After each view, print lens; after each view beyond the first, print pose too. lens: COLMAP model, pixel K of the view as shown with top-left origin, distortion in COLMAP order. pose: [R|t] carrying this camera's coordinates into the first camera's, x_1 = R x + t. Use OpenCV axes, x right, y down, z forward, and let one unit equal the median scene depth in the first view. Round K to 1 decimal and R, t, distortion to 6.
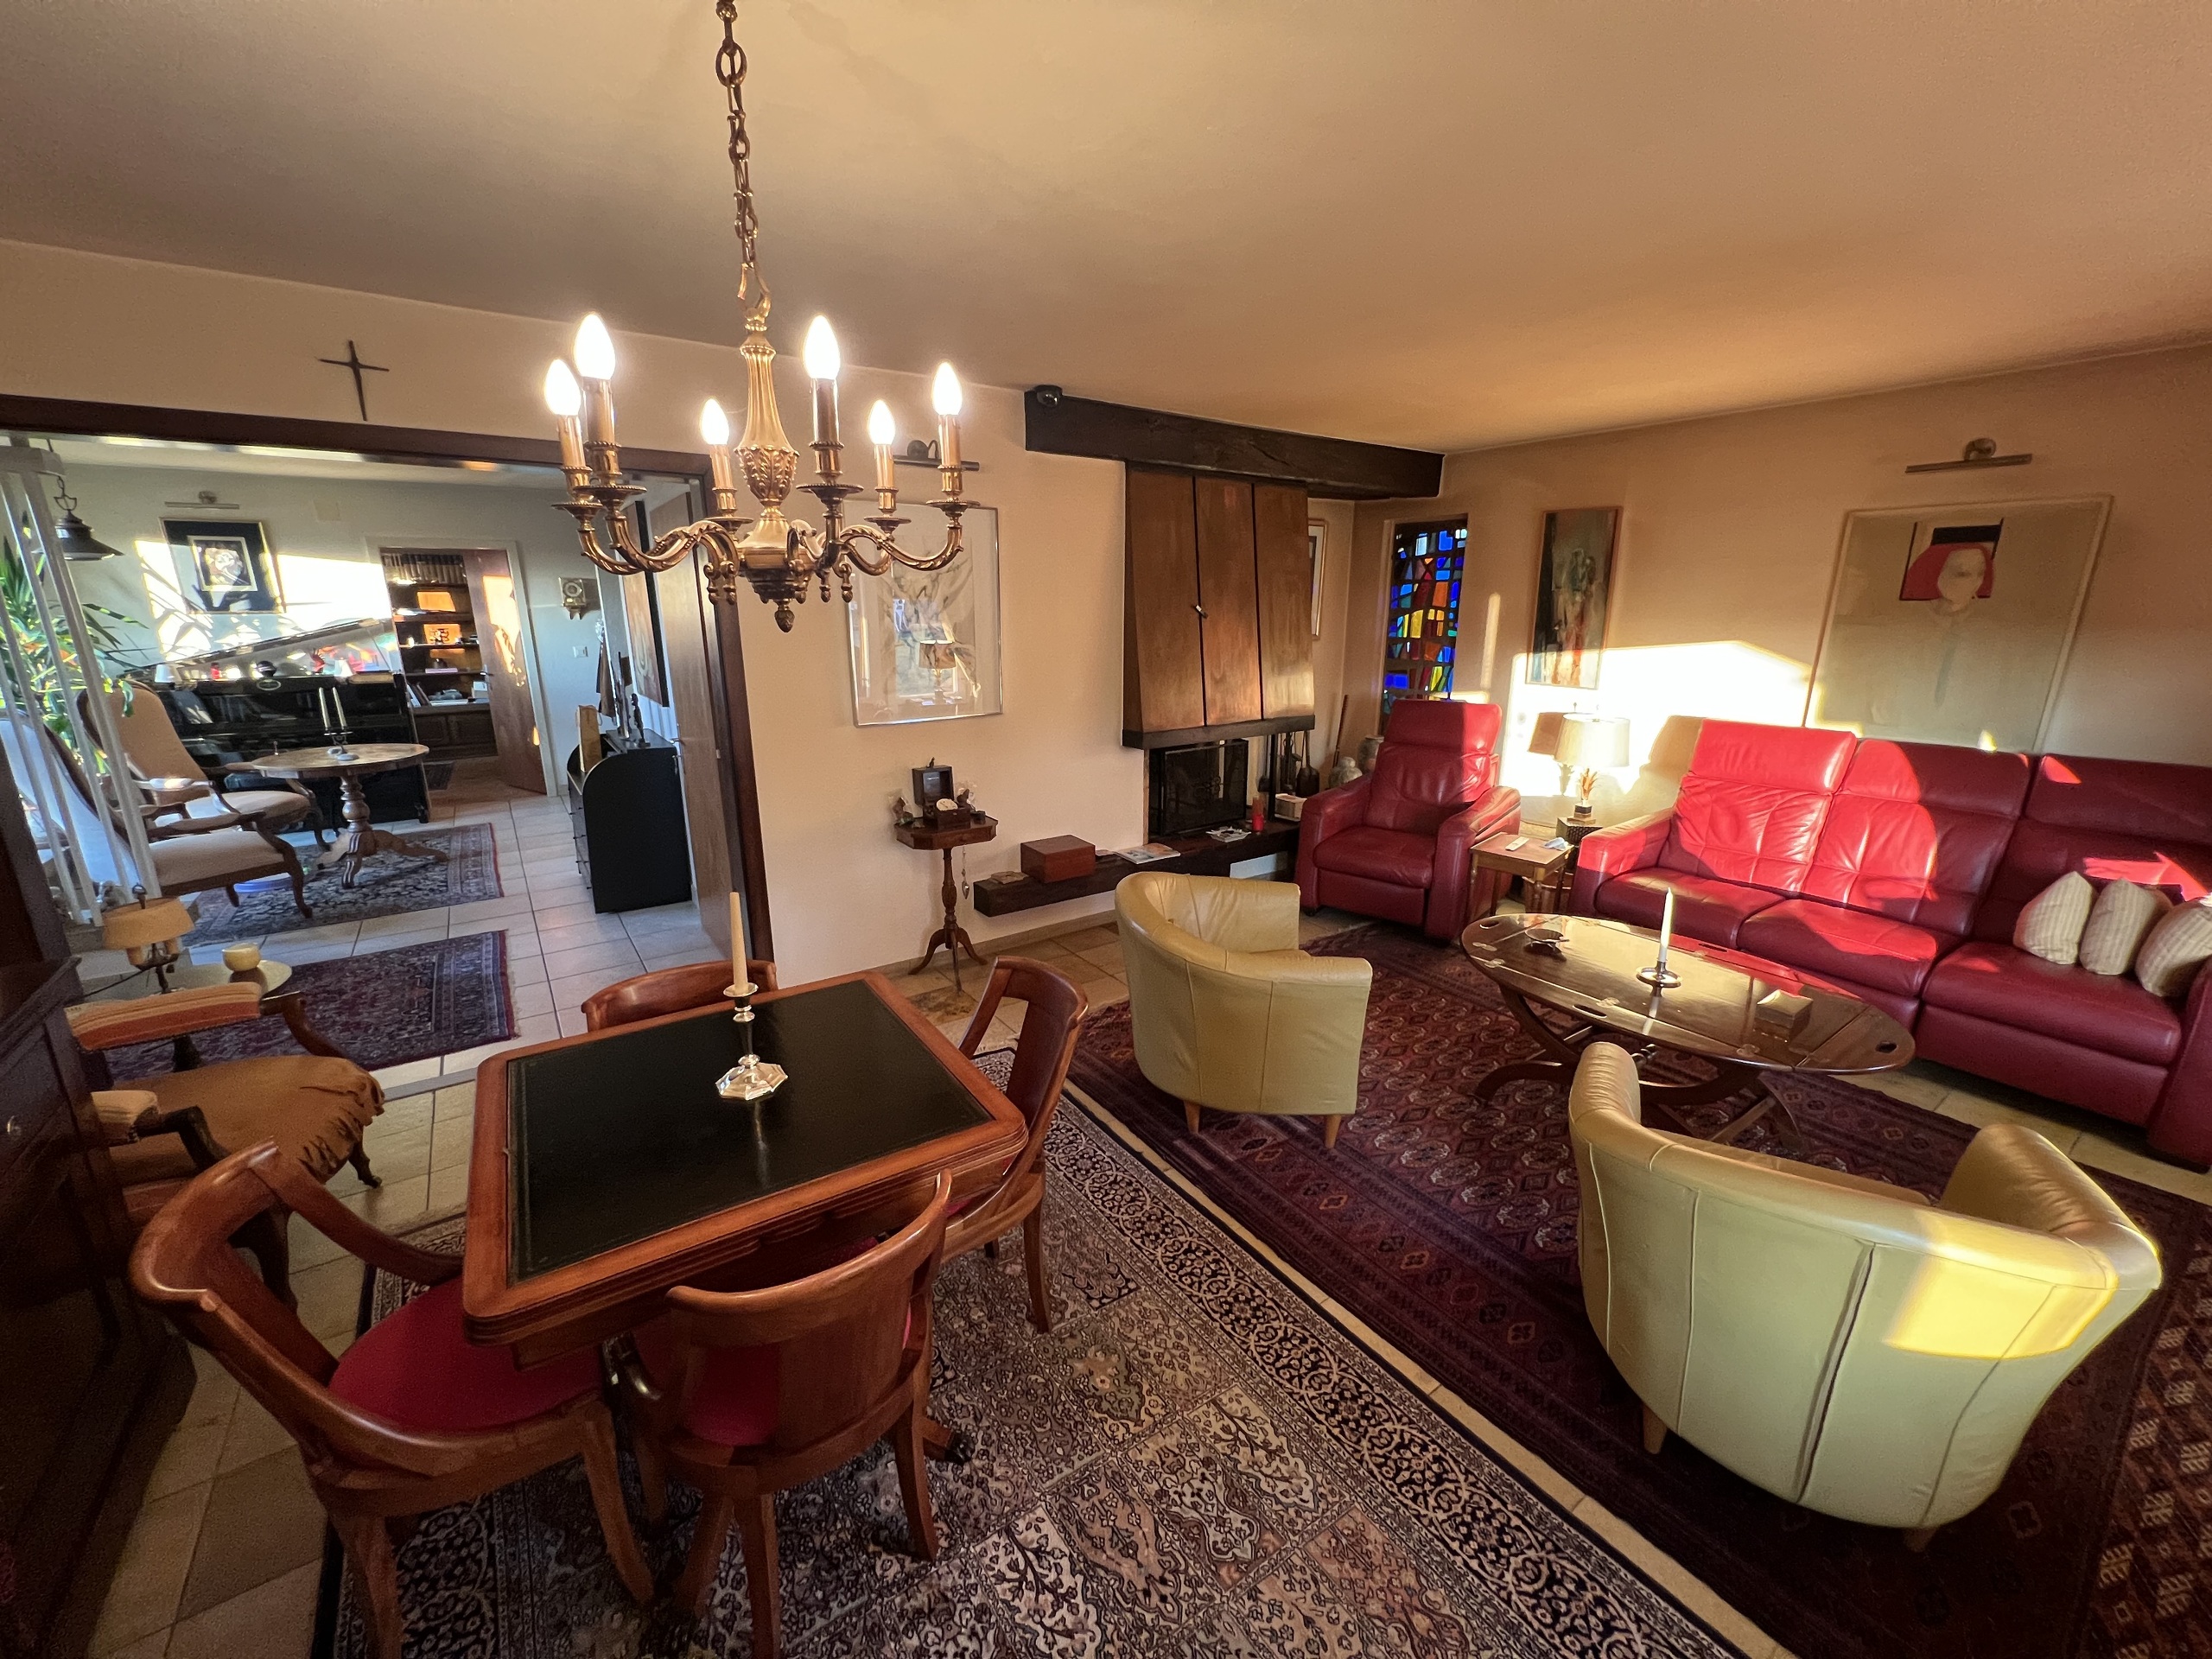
lens RADIAL K [[882.8, 0, 1109.6], [0, 882.8, 828.7], [0, 0, 1]] dist [-0.001379, -0.000006]
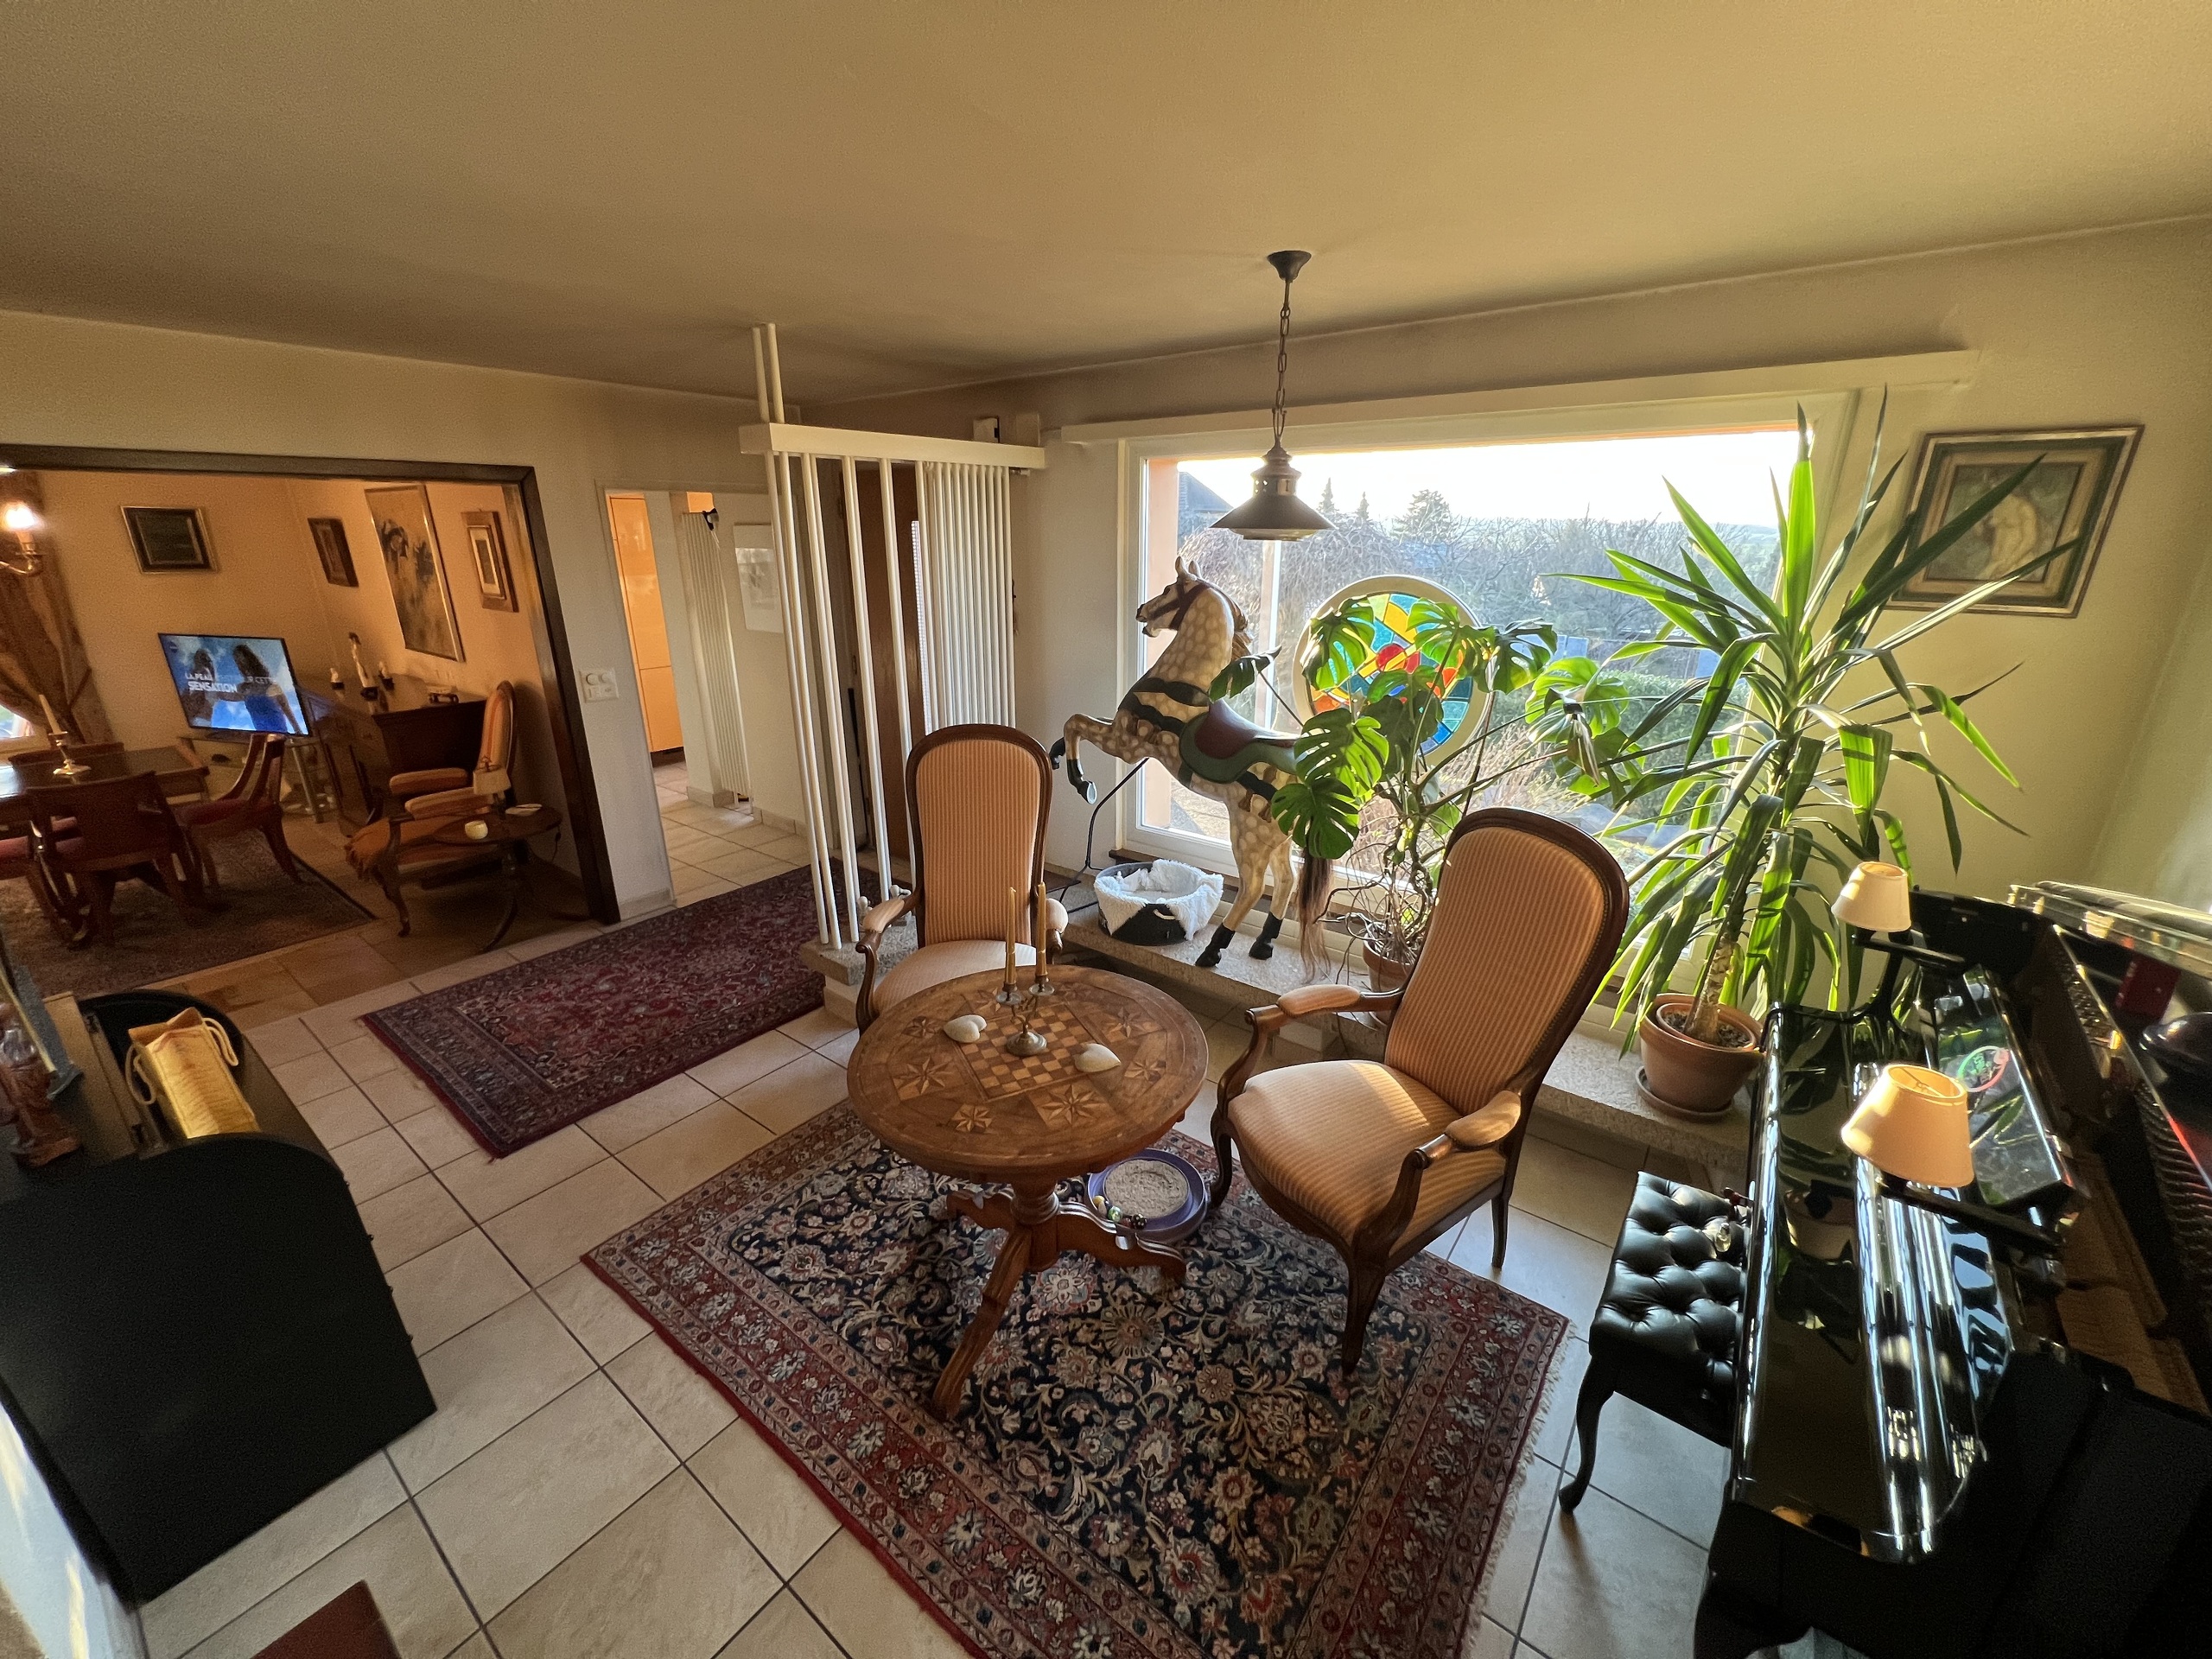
lens RADIAL K [[882.8, 0, 1104.1], [0, 882.8, 832.3], [0, 0, 1]] dist [-0.001379, -0.000006]
pose [[-0.952287, 0.096932, -0.289404, -0.832810], [-0.079472, 0.836764, 0.541766, -0.388893], [0.294677, 0.538916, -0.789136, 1.320791]]
